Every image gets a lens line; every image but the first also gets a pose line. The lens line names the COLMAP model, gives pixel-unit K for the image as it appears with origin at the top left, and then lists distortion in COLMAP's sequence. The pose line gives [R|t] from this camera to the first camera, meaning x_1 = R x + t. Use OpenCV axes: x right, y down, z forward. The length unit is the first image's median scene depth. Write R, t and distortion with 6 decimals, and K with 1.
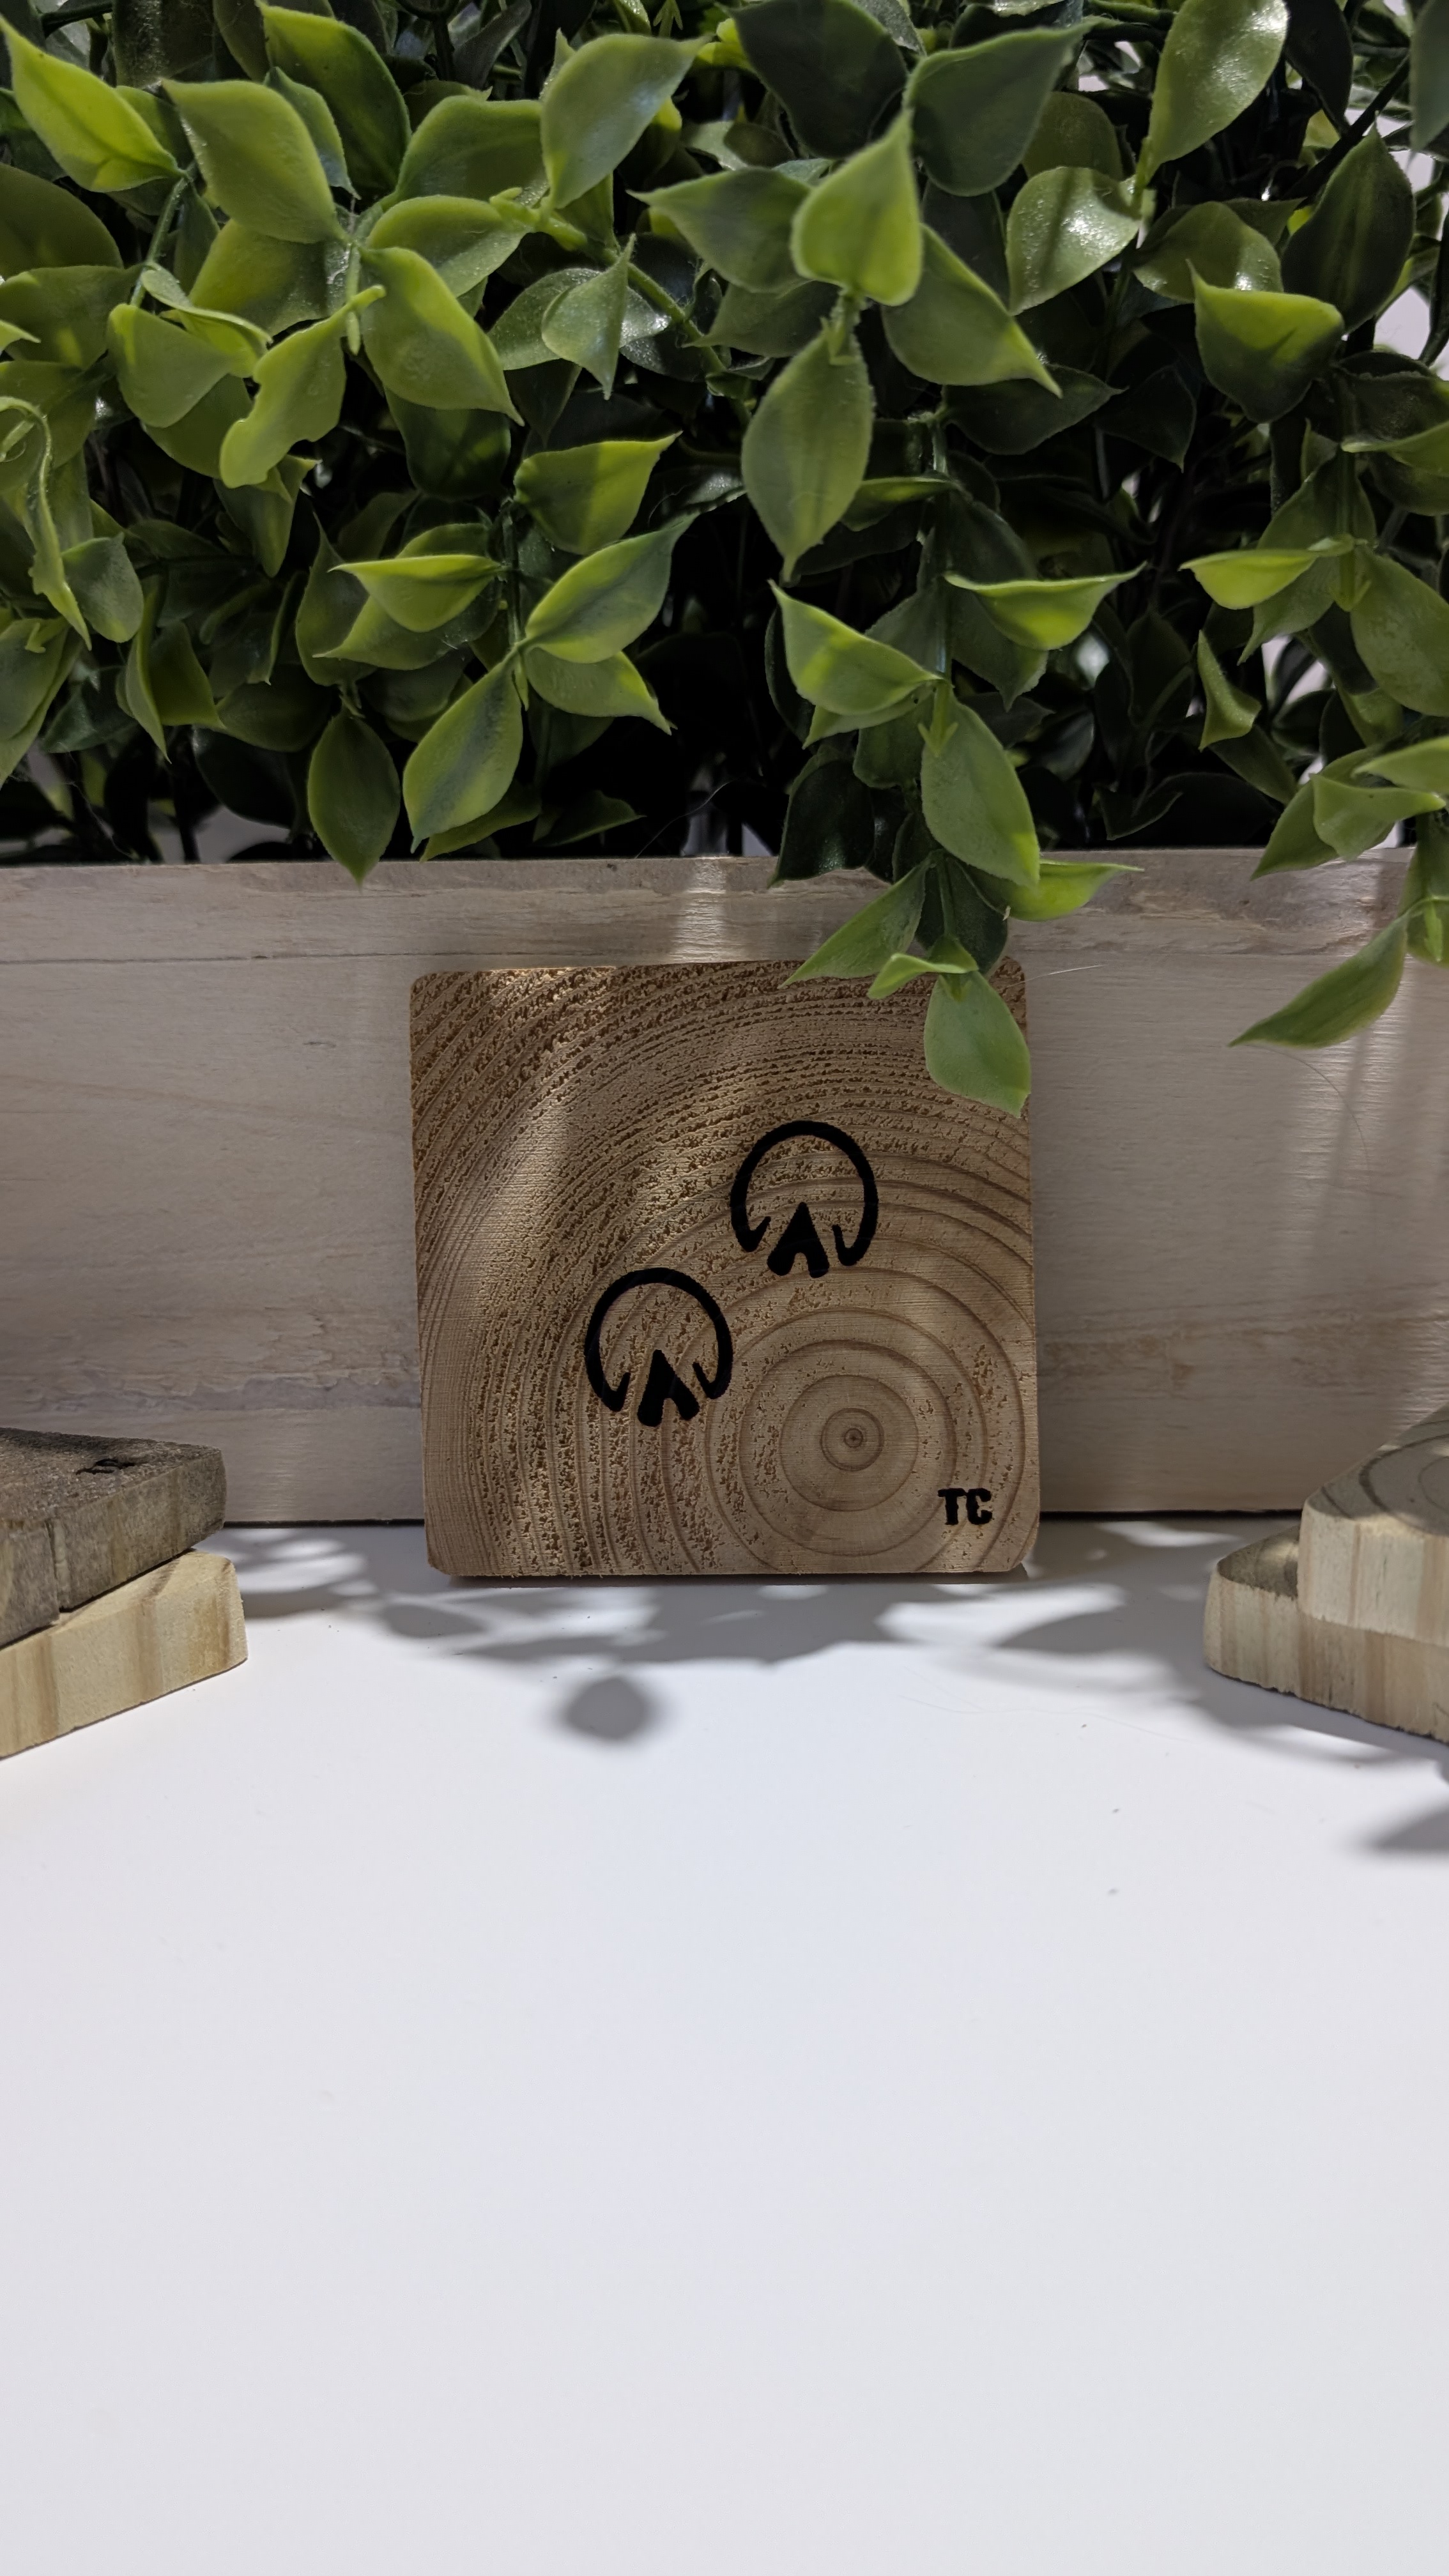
lens RADIAL K [[1965.1, 0, 719.5], [0, 1965.1, 1296.4], [0, 0, 1]] dist [-0.030915, 0.017344]
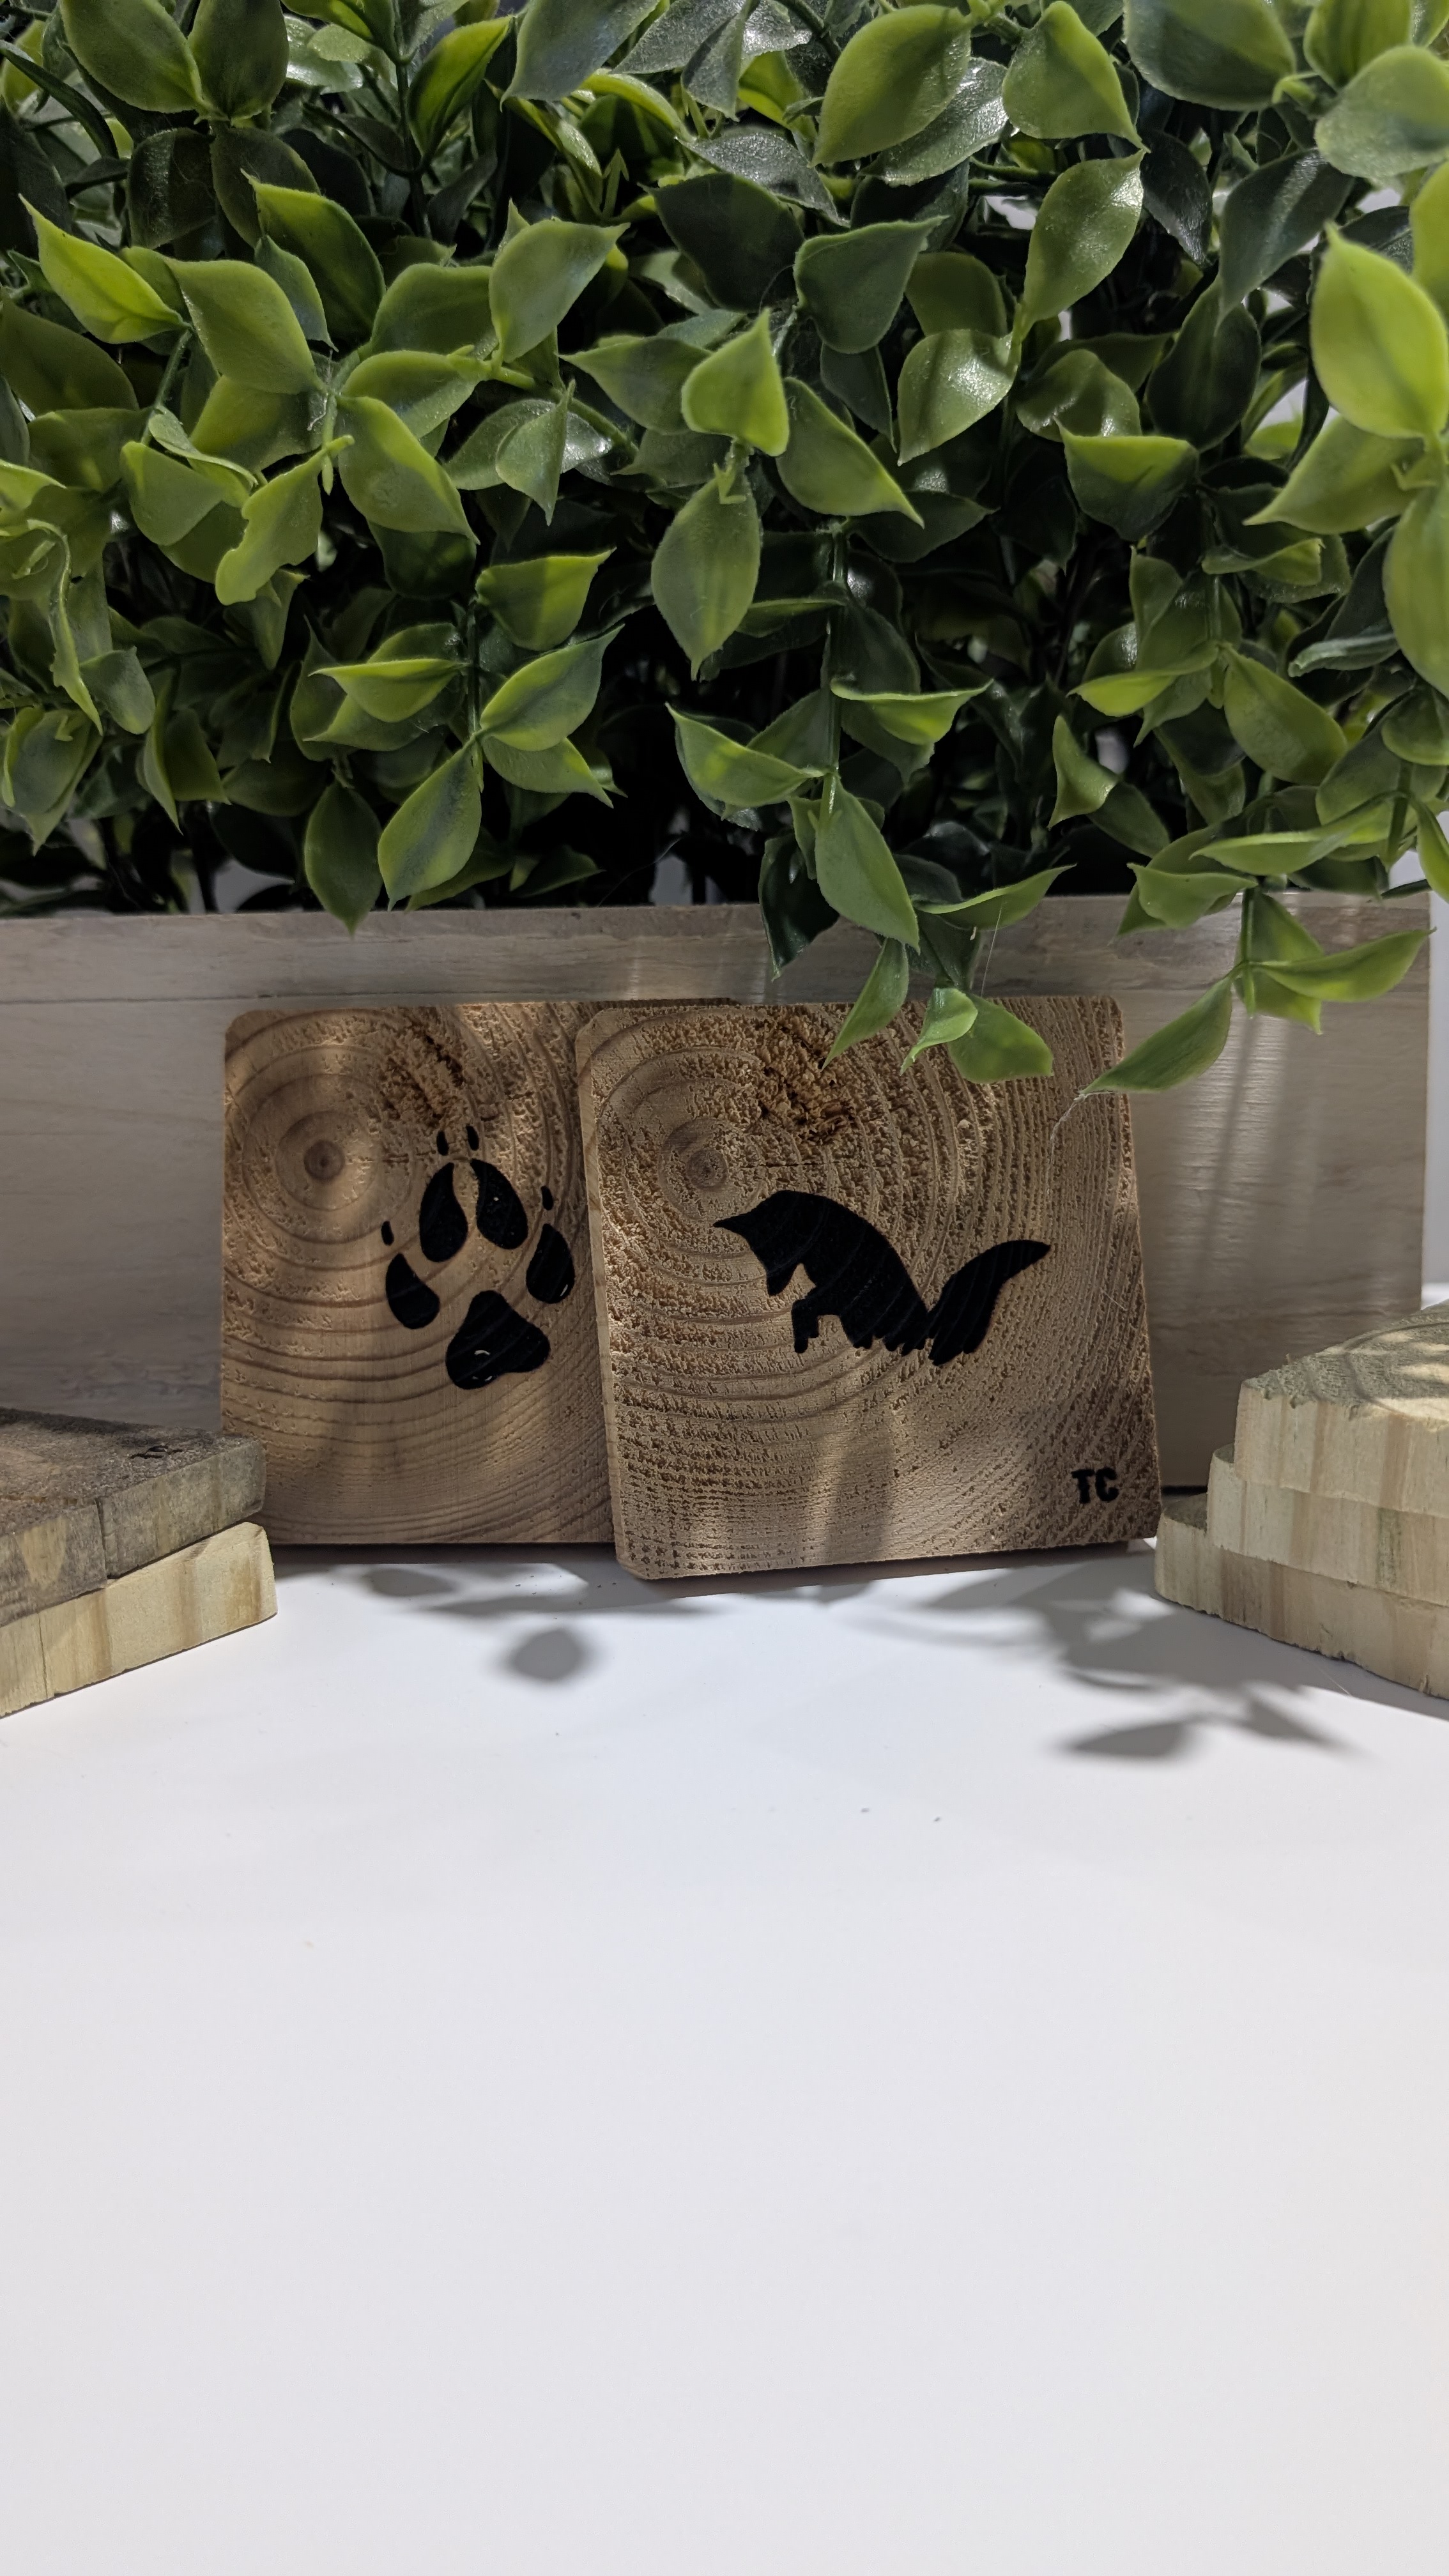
lens RADIAL K [[1965.1, 0, 745.4], [0, 1965.1, 1294.1], [0, 0, 1]] dist [-0.030915, 0.017344]
pose [[0.999824, -0.001430, -0.018696, 0.073698], [0.001447, 0.999999, 0.000891, -0.002288], [0.018694, -0.000918, 0.999825, -0.146606]]
